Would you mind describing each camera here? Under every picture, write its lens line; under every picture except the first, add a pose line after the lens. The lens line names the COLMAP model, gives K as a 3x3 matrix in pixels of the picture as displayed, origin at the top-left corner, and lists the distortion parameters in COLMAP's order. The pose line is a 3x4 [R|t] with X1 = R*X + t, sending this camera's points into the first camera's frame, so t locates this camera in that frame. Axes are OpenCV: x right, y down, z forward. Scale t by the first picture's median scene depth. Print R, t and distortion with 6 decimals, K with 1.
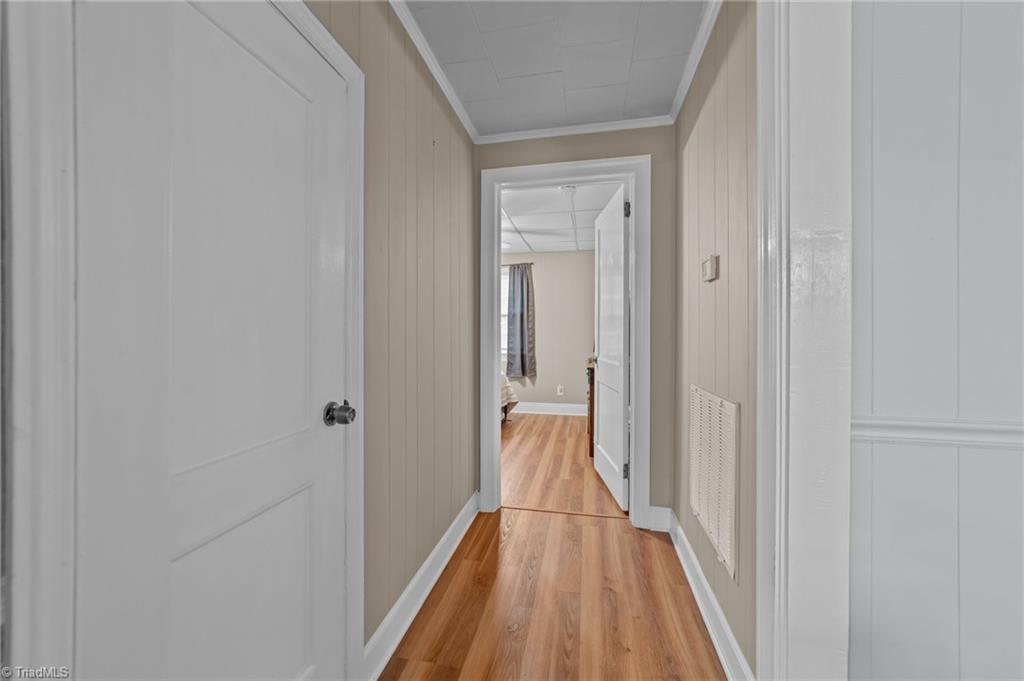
lens RADIAL K [[392.1, 0, 515.1], [0, 392.1, 335.3], [0, 0, 1]] dist [-0.005199, 0.004068]
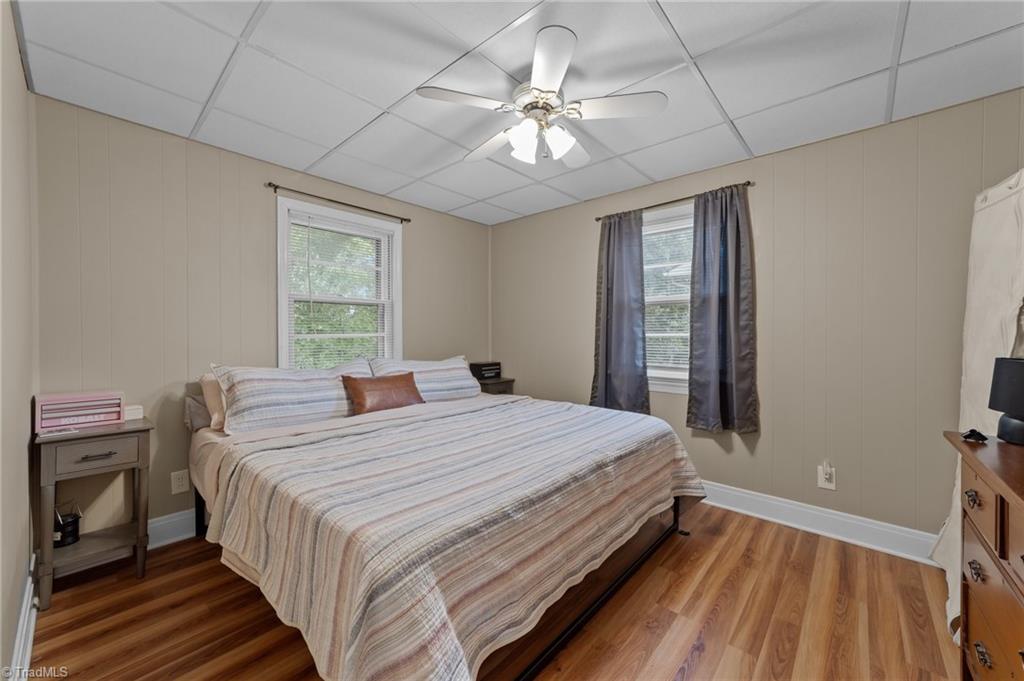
lens RADIAL K [[392.1, 0, 511.6], [0, 392.1, 336.2], [0, 0, 1]] dist [-0.005199, 0.004068]
pose [[0.856316, 0.003186, -0.516443, 0.043435], [-0.003886, 0.999992, -0.000273, -0.006371], [0.516438, 0.002241, 0.856322, 0.477001]]
